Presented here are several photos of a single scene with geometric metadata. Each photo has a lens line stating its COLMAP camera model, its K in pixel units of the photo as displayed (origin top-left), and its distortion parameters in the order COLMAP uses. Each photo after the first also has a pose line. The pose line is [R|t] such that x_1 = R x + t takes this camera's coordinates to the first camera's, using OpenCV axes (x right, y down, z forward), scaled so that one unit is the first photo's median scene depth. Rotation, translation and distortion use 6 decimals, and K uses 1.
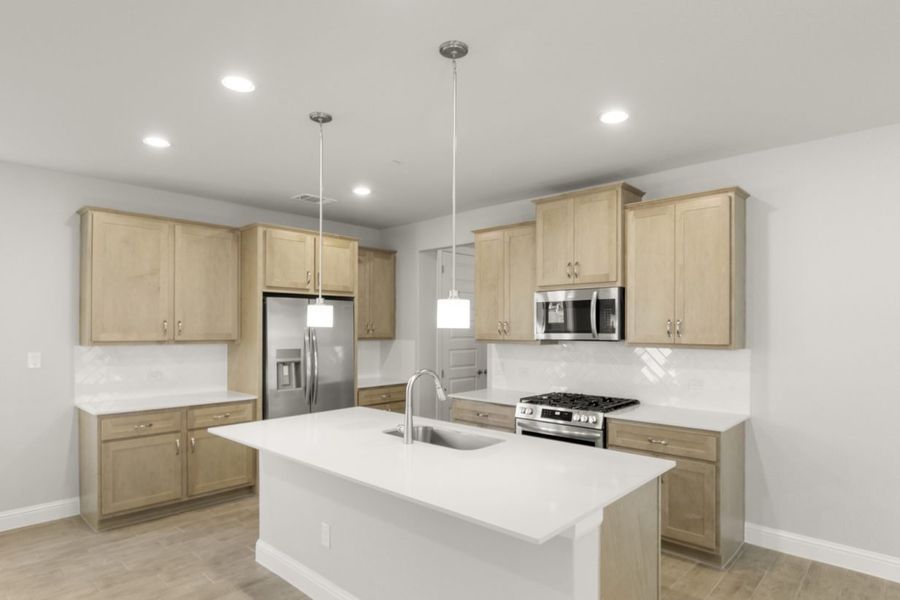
lens RADIAL K [[512.9, 0, 458.2], [0, 512.9, 325.3], [0, 0, 1]] dist [-0.000933, -0.000245]
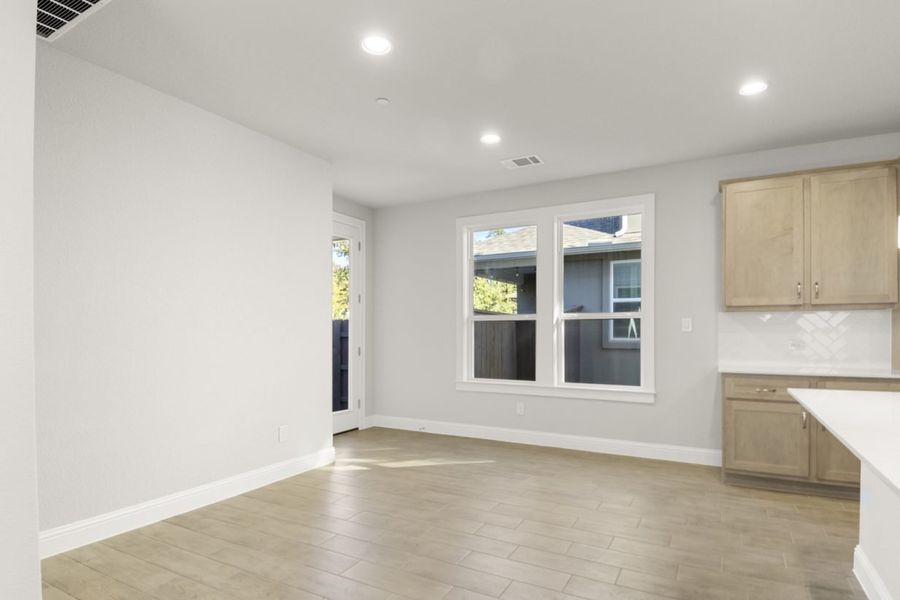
lens RADIAL K [[485.3, 0, 453.8], [0, 485.3, 331.4], [0, 0, 1]] dist [-0.000340, -0.023200]
pose [[0.247840, 0.000832, -0.968801, 0.119175], [0.006314, 0.999977, 0.002474, 0.076650], [0.968780, -0.006730, 0.247829, 0.197824]]
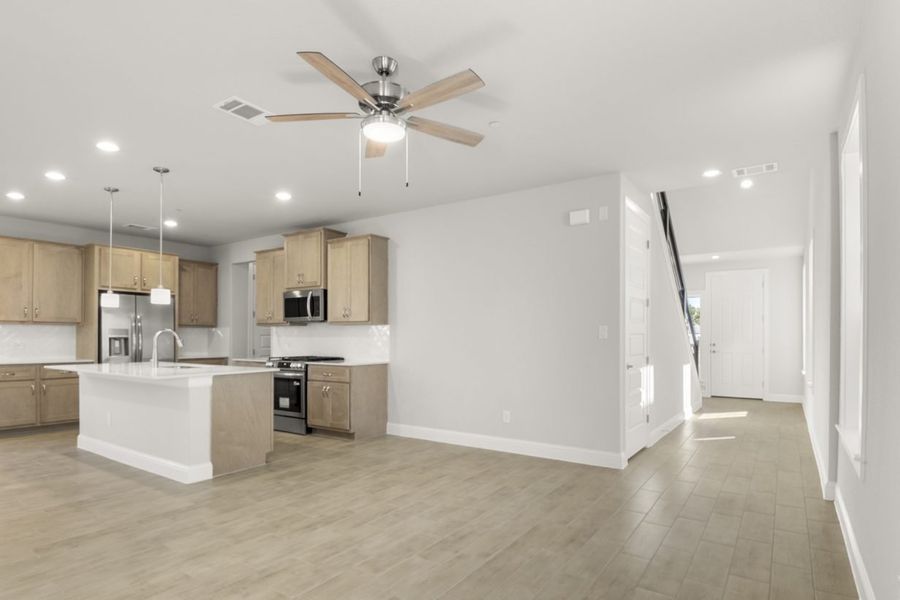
lens RADIAL K [[485.3, 0, 453.8], [0, 485.3, 331.4], [0, 0, 1]] dist [-0.000340, -0.023200]
pose [[0.985620, 0.002274, 0.168961, 0.450686], [-0.001483, 0.999987, -0.004809, 0.069403], [-0.168970, 0.004489, 0.985611, -0.620644]]
